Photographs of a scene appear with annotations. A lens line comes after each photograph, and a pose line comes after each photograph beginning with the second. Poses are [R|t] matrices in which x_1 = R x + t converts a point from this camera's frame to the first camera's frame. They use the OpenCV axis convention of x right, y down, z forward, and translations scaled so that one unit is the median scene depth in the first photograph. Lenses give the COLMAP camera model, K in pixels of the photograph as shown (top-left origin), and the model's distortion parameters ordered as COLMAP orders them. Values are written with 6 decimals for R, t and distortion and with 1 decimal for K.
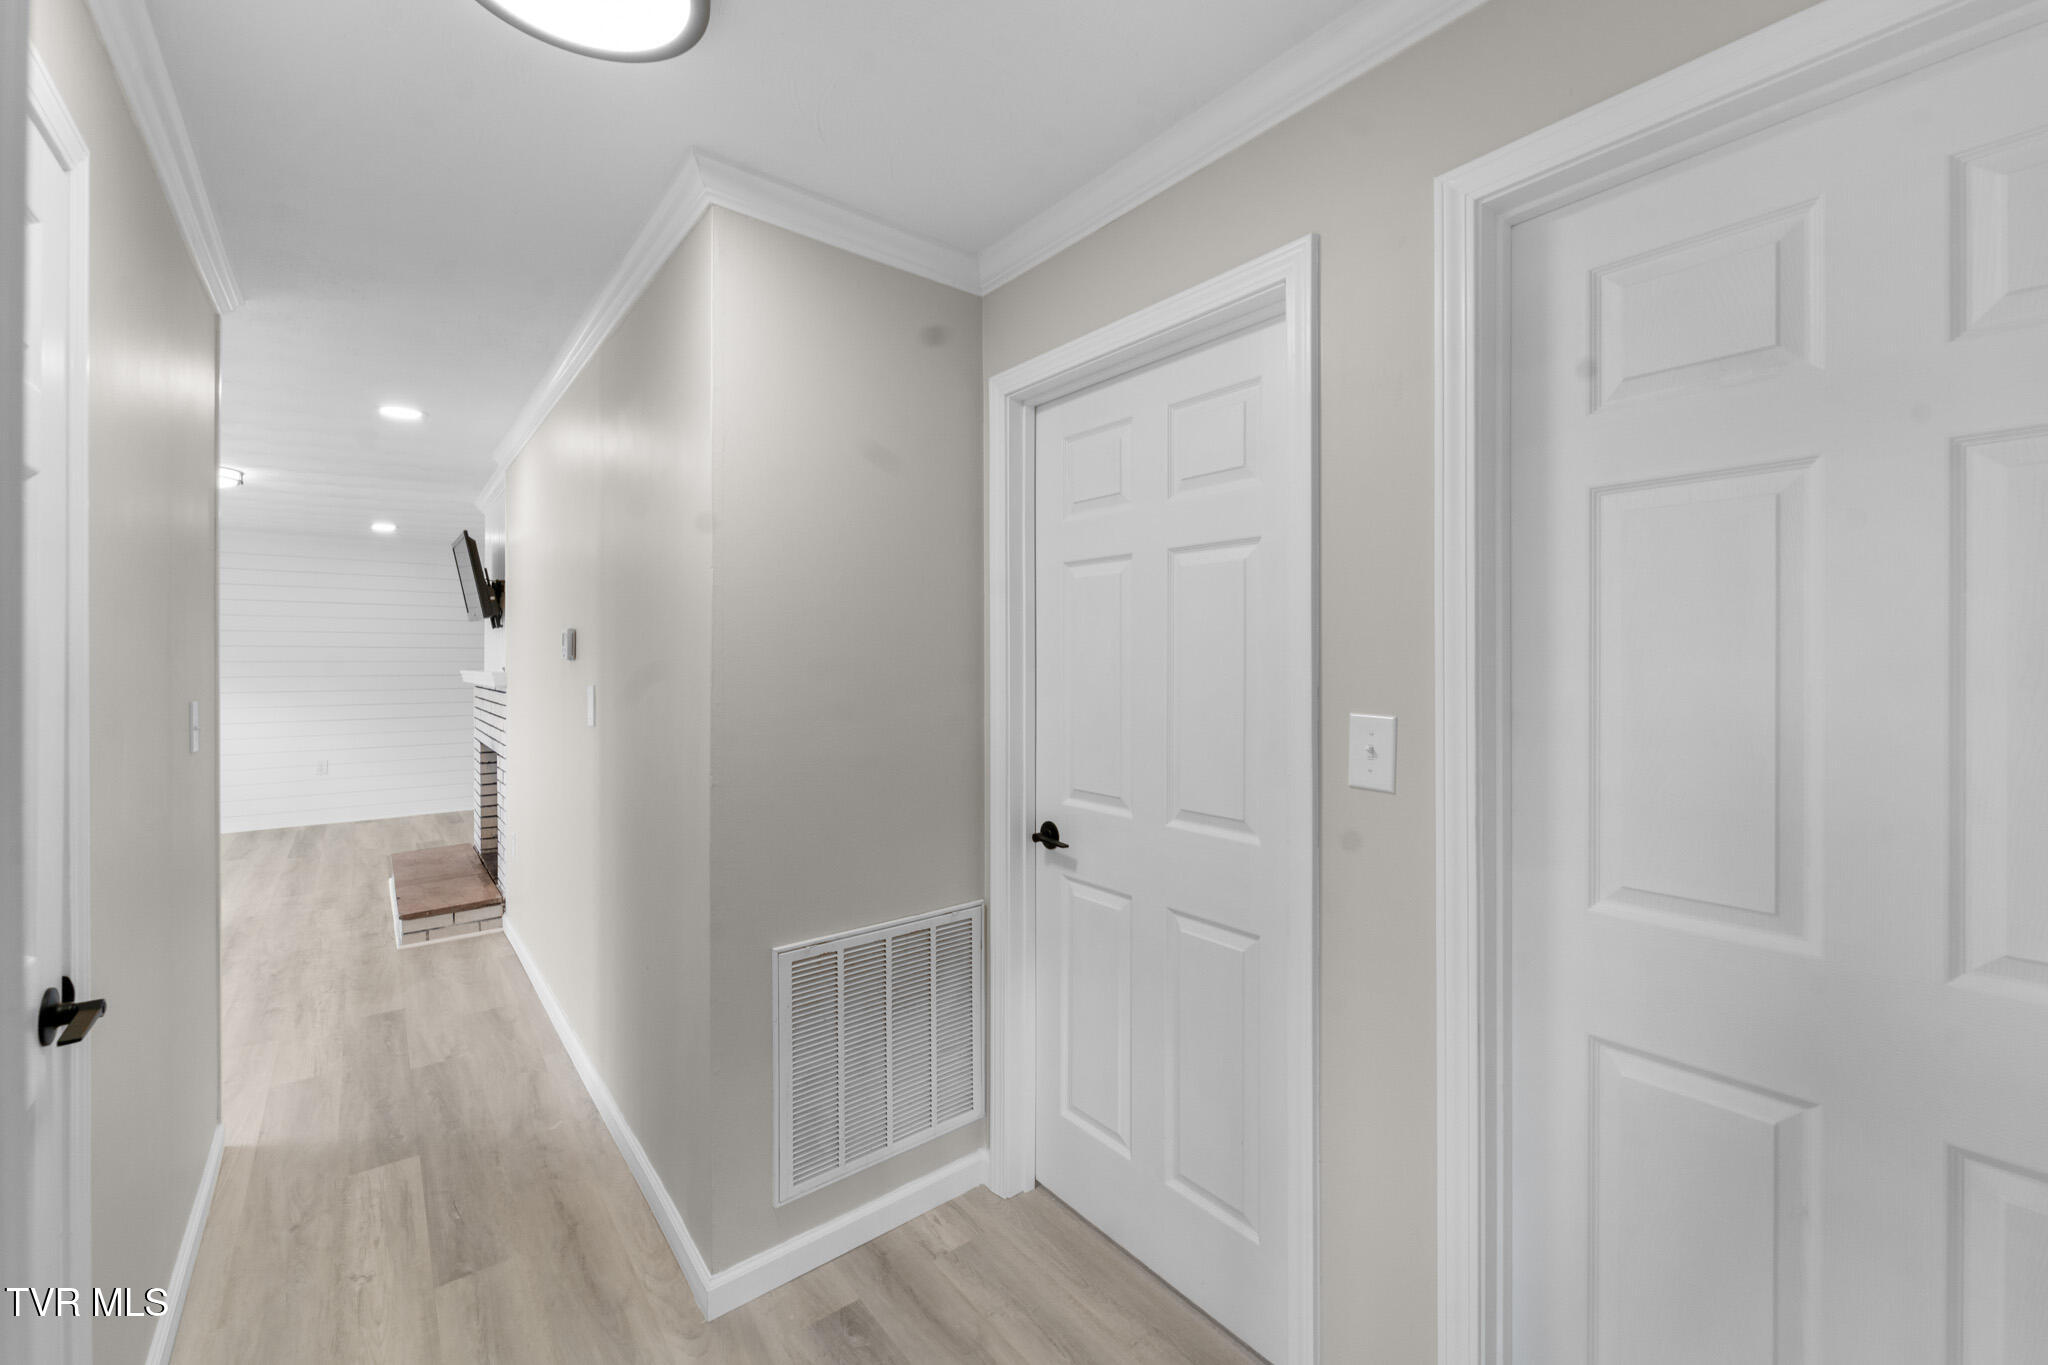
lens RADIAL K [[838.6, 0, 1023.0], [0, 838.6, 657.5], [0, 0, 1]] dist [-0.002764, -0.000935]
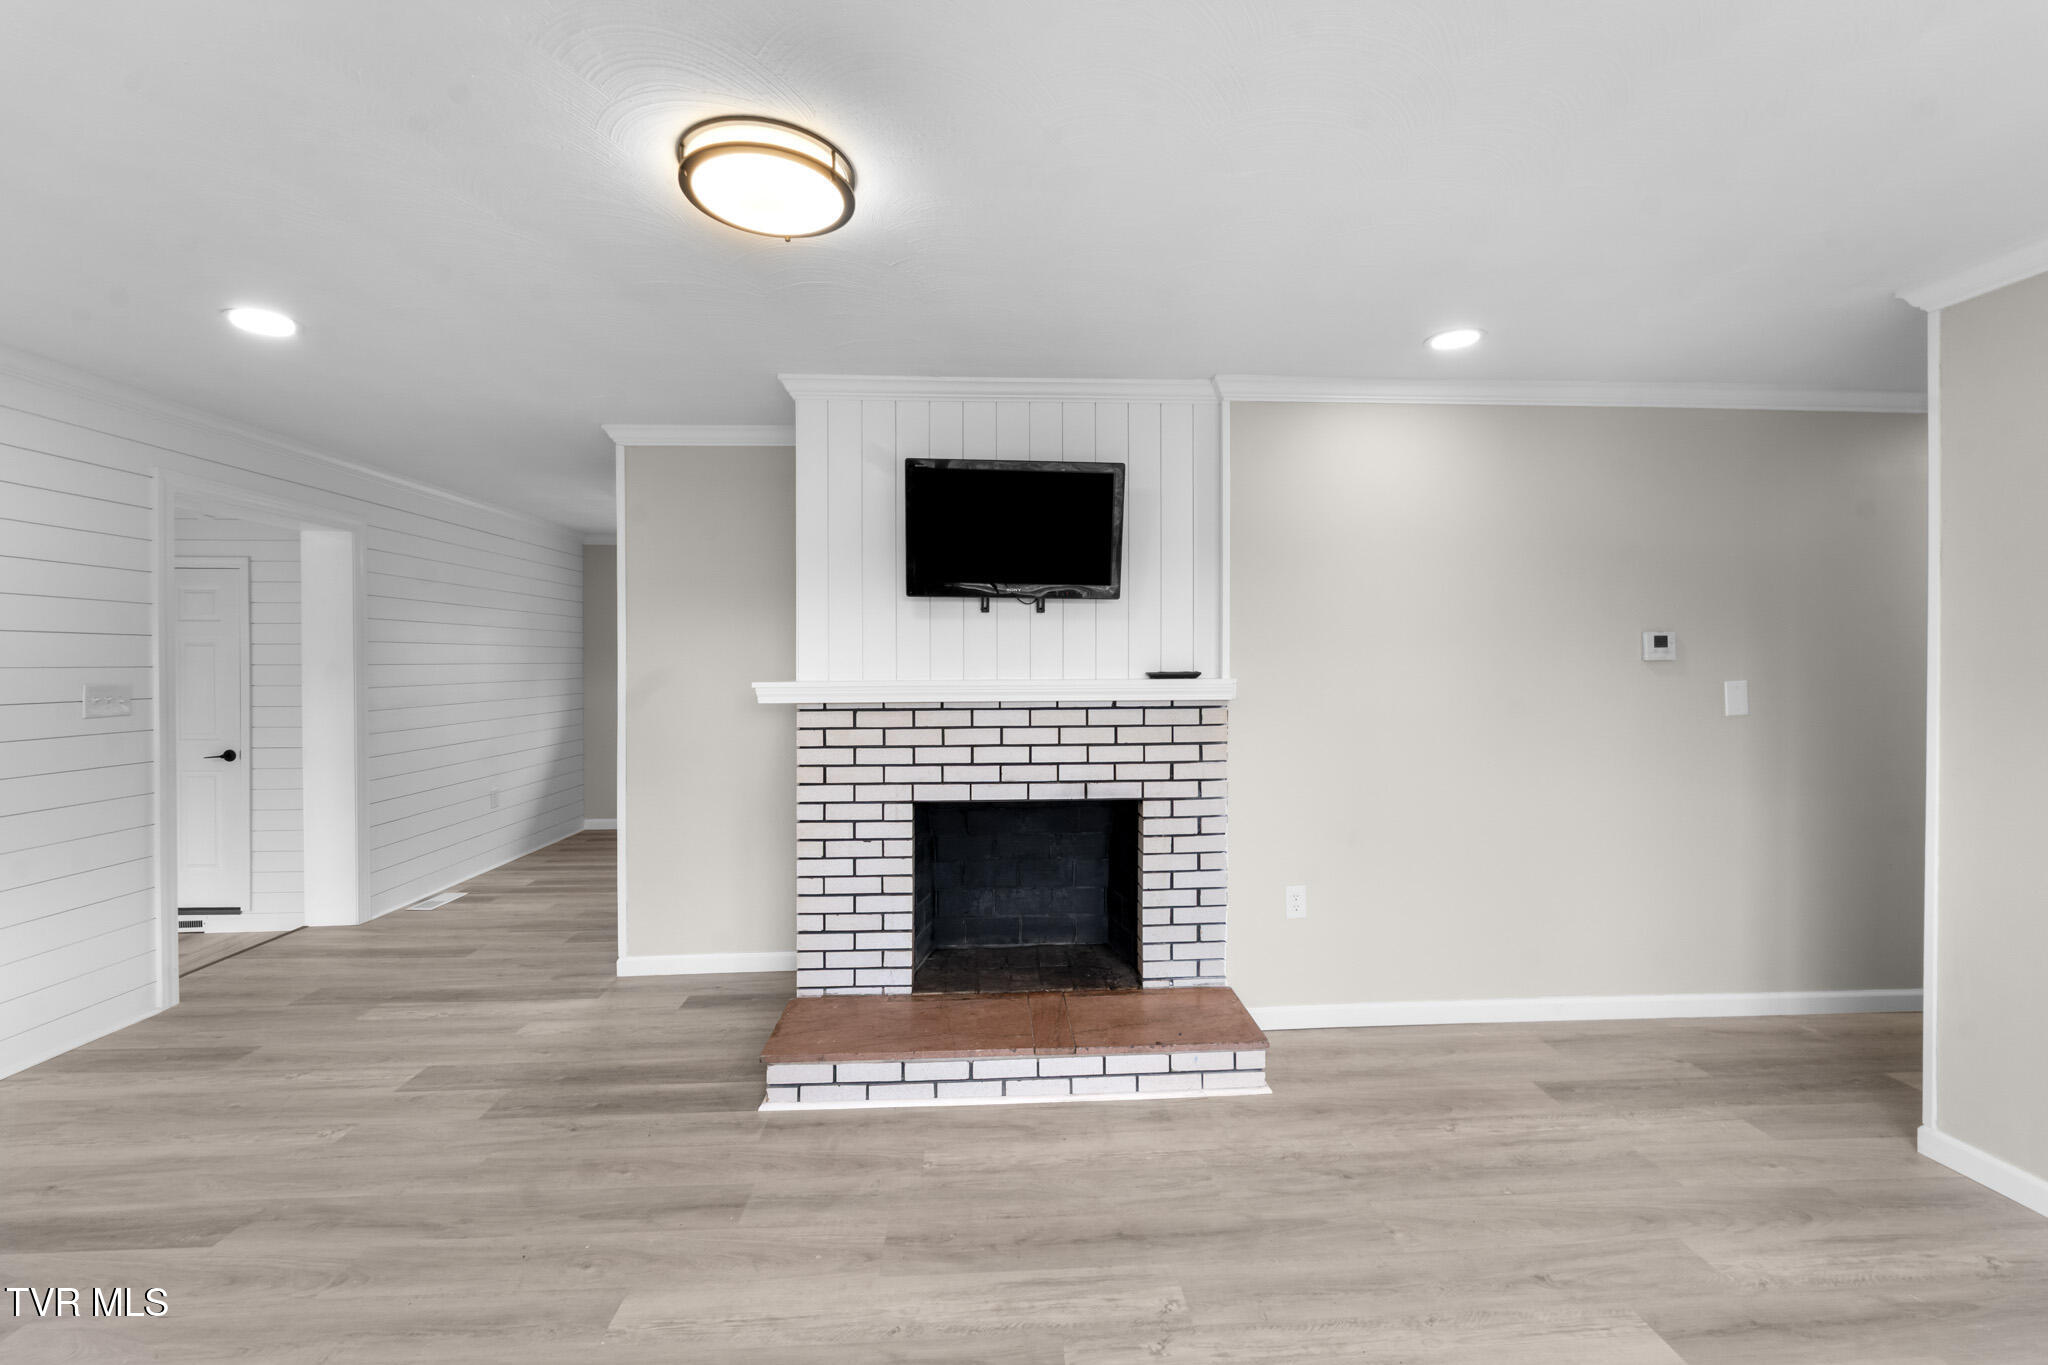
lens RADIAL K [[831.9, 0, 1026.0], [0, 831.9, 670.3], [0, 0, 1]] dist [-0.003476, -0.000433]
pose [[0.575029, -0.007028, 0.818103, -2.505389], [-0.001732, 0.999950, 0.009808, 0.004430], [-0.818131, -0.007056, 0.574989, 1.384919]]
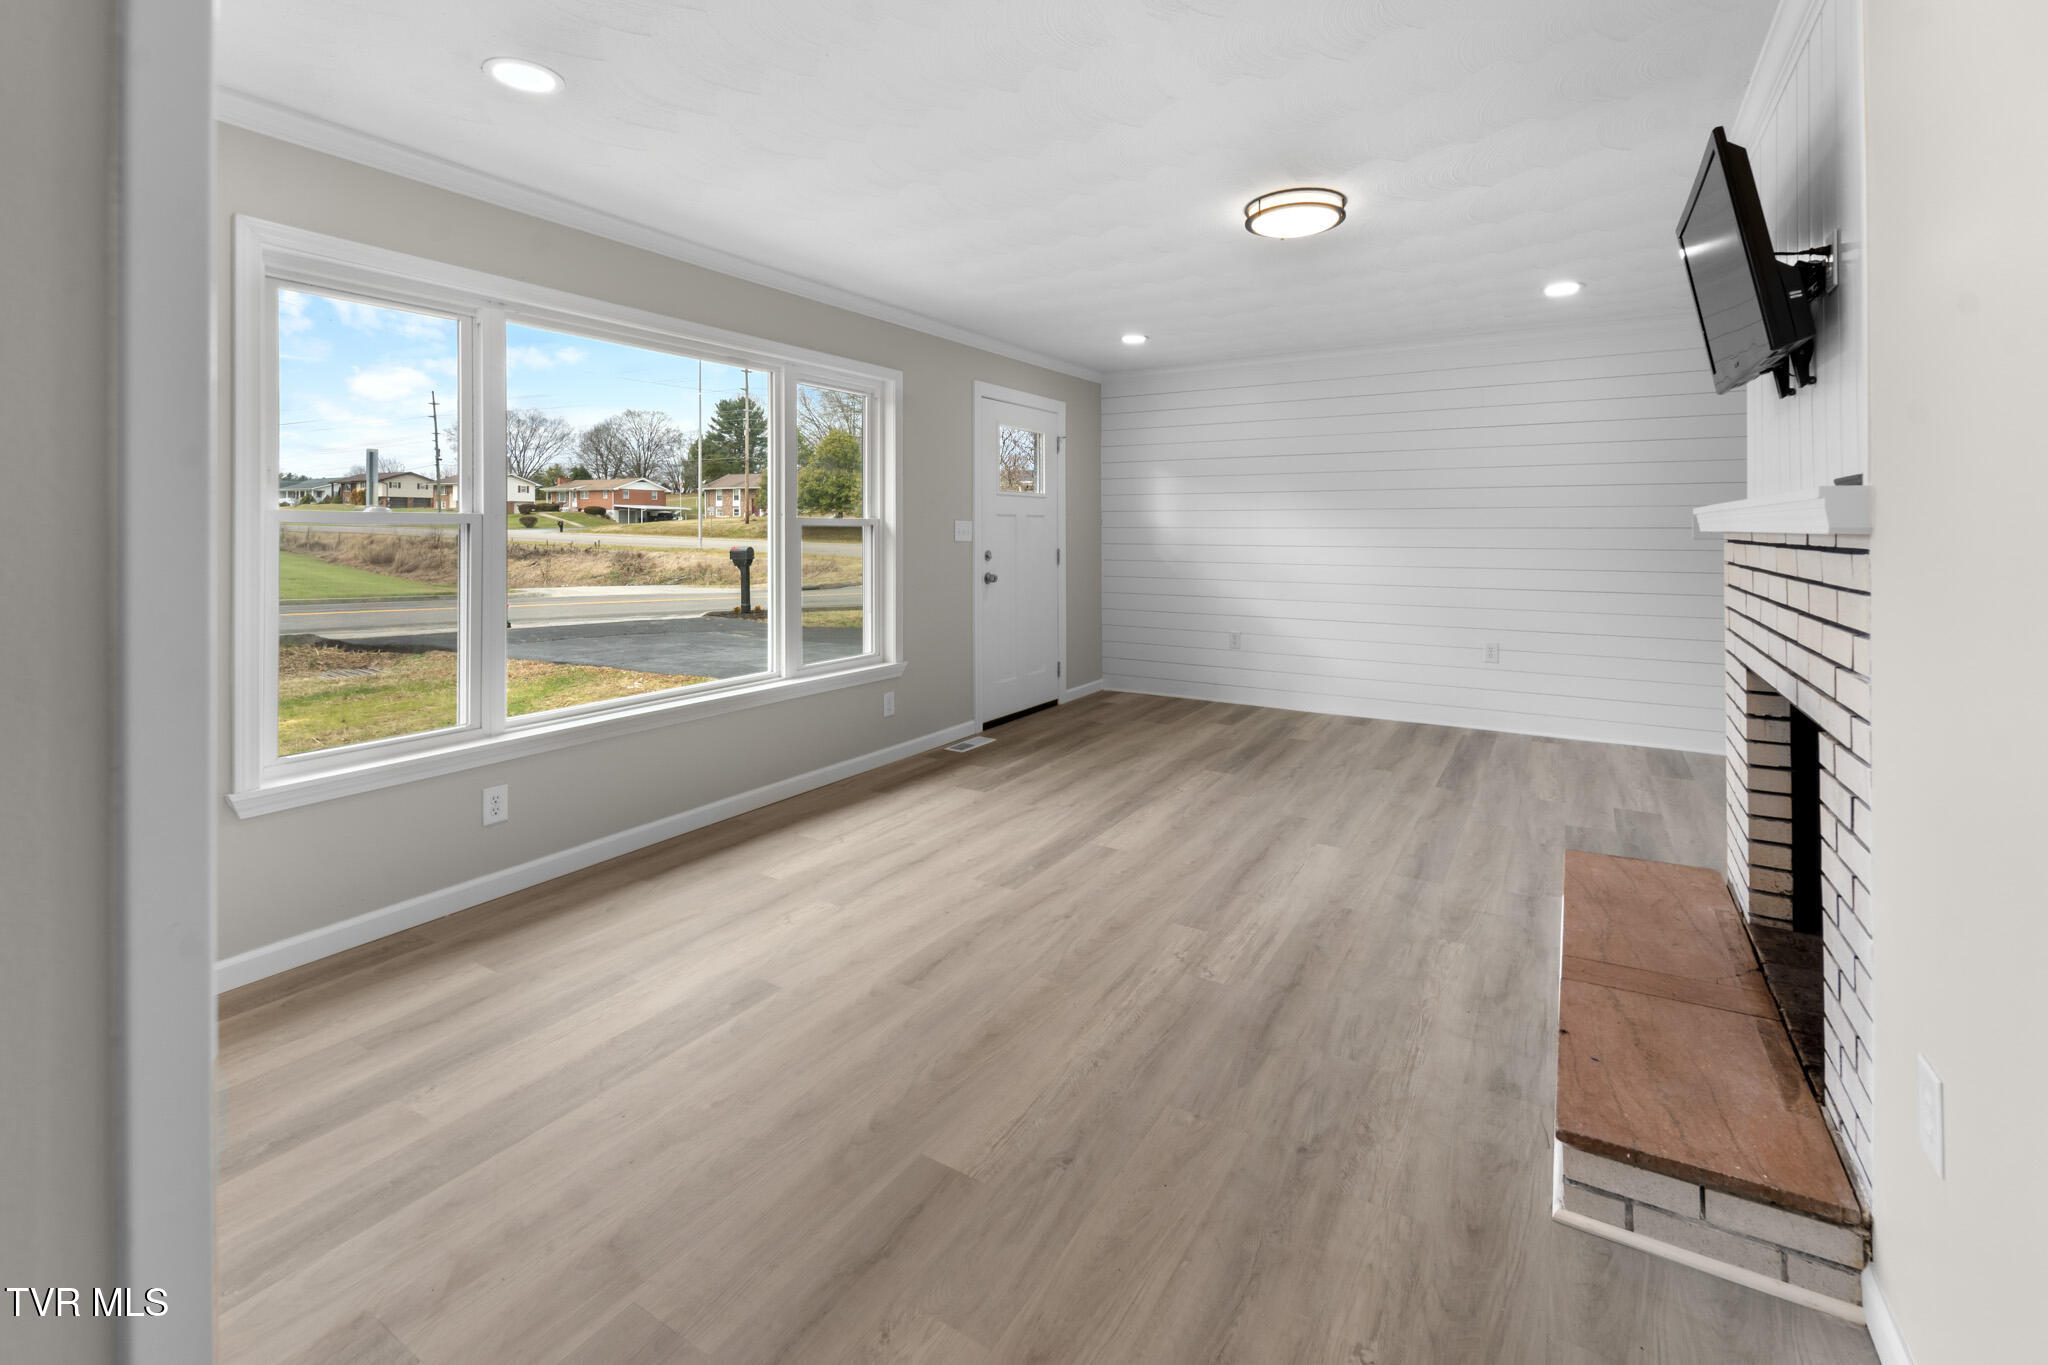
lens RADIAL K [[888.6, 0, 1061.6], [0, 888.6, 512.8], [0, 0, 1]] dist [0.000236, 0.000047]
pose [[0.369895, -0.011040, -0.929008, -0.801362], [0.001865, 0.999936, -0.011140, 0.057492], [0.929072, 0.002388, 0.369892, 1.140198]]
